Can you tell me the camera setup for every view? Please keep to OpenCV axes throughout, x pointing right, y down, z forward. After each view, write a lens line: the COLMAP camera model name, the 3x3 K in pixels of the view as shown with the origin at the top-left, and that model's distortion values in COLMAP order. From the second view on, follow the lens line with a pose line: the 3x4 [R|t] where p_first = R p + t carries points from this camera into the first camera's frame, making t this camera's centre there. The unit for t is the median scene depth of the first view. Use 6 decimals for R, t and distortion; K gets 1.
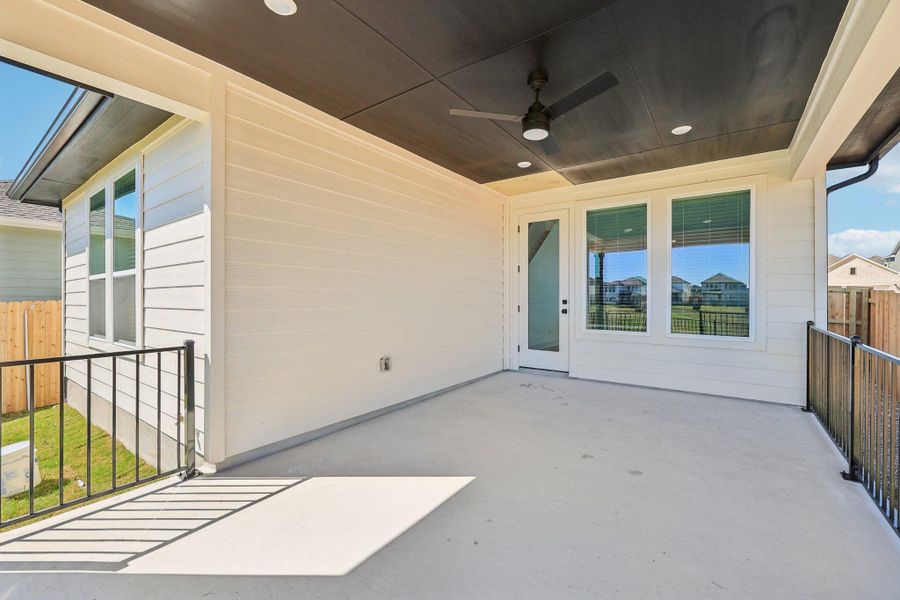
lens RADIAL K [[373.4, 0, 459.5], [0, 373.4, 295.9], [0, 0, 1]] dist [0.000393, -0.000013]
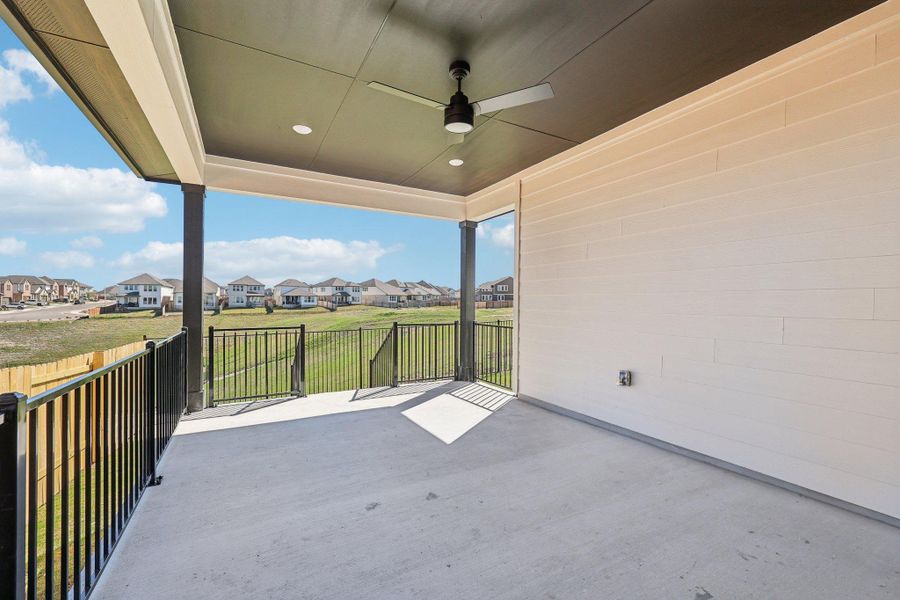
lens RADIAL K [[373.4, 0, 455.5], [0, 373.4, 302.3], [0, 0, 1]] dist [0.000393, -0.000013]
pose [[-0.406818, -0.007550, -0.913478, 1.023178], [-0.008196, 0.999956, -0.004614, 0.014816], [0.913473, 0.005610, -0.406862, 1.327357]]
